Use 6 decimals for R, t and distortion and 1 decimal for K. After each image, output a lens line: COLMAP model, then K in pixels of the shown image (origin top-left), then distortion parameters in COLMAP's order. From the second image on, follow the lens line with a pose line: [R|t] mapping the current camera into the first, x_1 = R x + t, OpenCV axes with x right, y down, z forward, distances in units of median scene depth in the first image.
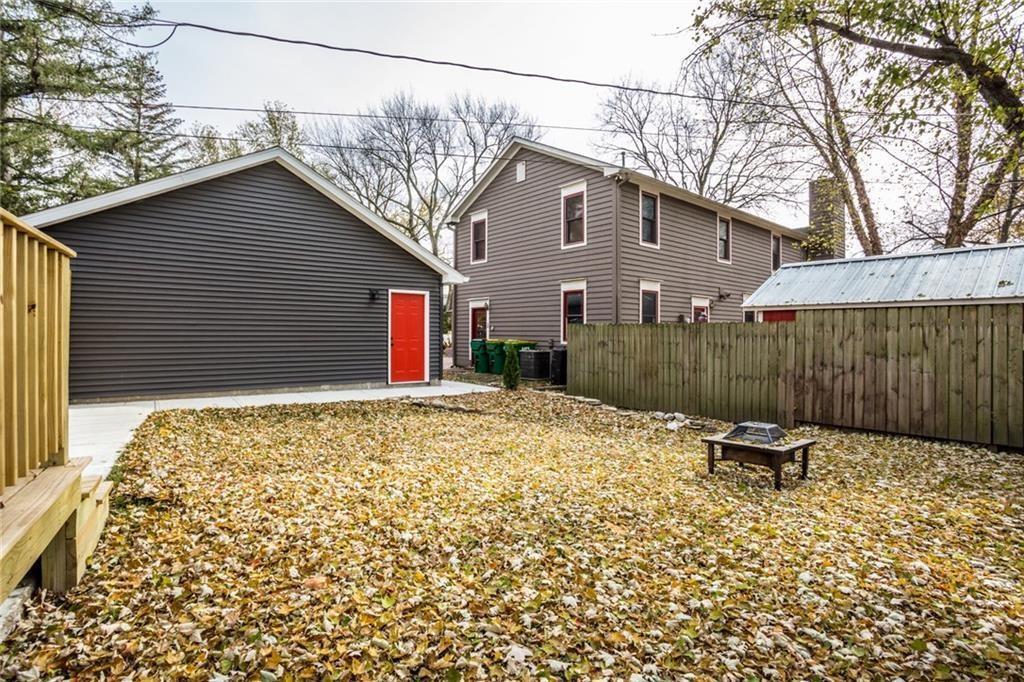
lens RADIAL K [[502.7, 0, 503.2], [0, 502.7, 335.7], [0, 0, 1]] dist [-0.072332, 0.032362]
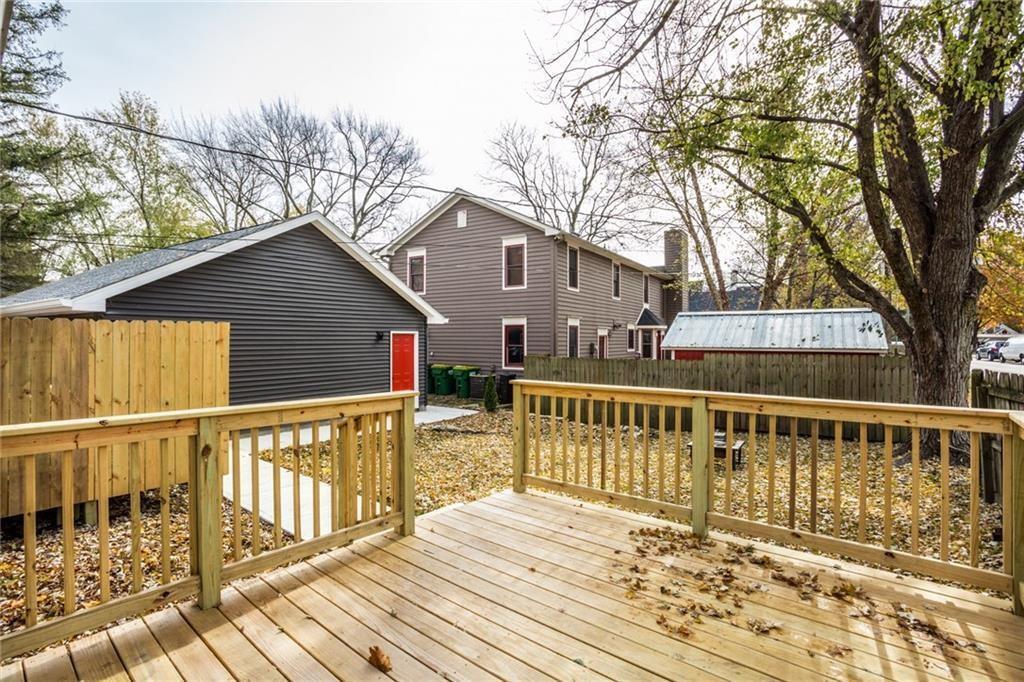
lens RADIAL K [[502.7, 0, 503.2], [0, 502.7, 335.7], [0, 0, 1]] dist [-0.072332, 0.032362]
pose [[0.951206, -0.003009, 0.308543, -0.258985], [0.005464, 0.999960, -0.007092, -0.055253], [-0.308510, 0.008431, 0.951184, -0.145704]]
